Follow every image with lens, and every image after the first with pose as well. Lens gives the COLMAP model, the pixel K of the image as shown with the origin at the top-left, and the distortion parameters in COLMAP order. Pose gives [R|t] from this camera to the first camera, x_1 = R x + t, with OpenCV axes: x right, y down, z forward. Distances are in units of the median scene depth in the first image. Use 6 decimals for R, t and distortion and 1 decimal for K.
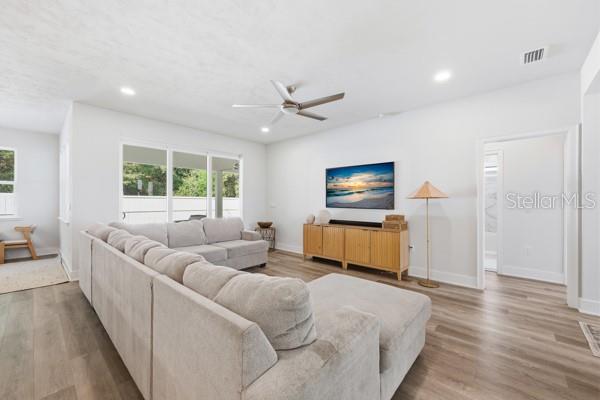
lens RADIAL K [[245.4, 0, 300.4], [0, 245.4, 201.9], [0, 0, 1]] dist [0.001692, 0.000676]
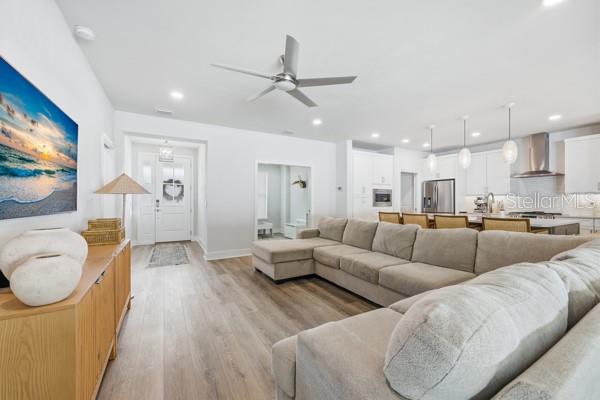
lens RADIAL K [[245.4, 0, 300.4], [0, 245.4, 201.9], [0, 0, 1]] dist [0.001692, 0.000676]
pose [[-0.947156, -0.002256, 0.320764, -0.236587], [0.001239, 0.999942, 0.010693, 0.000851], [-0.320770, 0.010525, -0.947099, 1.241529]]
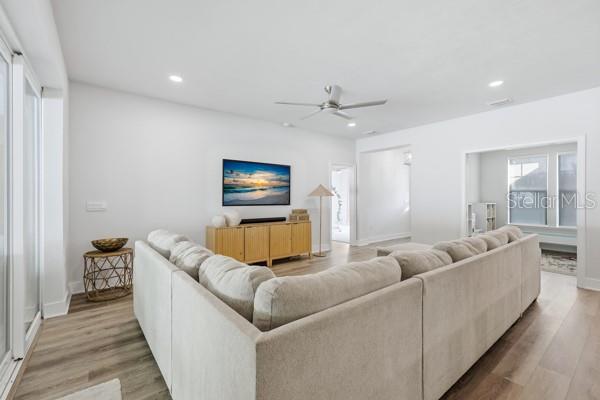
lens RADIAL K [[255.2, 0, 308.7], [0, 255.2, 197.1], [0, 0, 1]] dist [-0.000446, -0.000029]
pose [[0.164814, 0.000602, 0.986324, -0.781402], [0.008199, 0.999964, -0.001980, -0.004473], [-0.986291, 0.008413, 0.164804, 0.642160]]
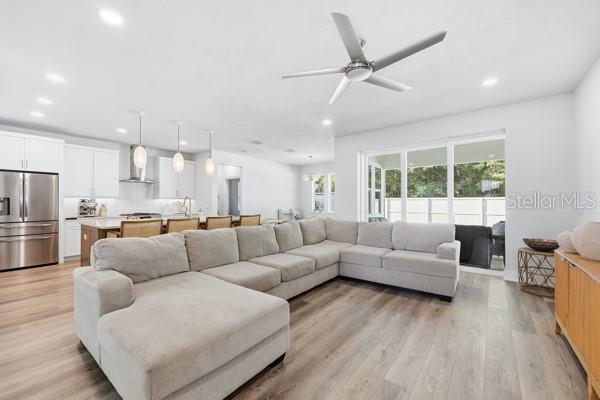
lens RADIAL K [[245.4, 0, 300.4], [0, 245.4, 201.9], [0, 0, 1]] dist [0.001692, 0.000676]
pose [[0.073784, -0.009106, -0.997233, 0.470425], [-0.006186, 0.999935, -0.009588, 0.006836], [0.997255, 0.006876, 0.073723, 0.561584]]
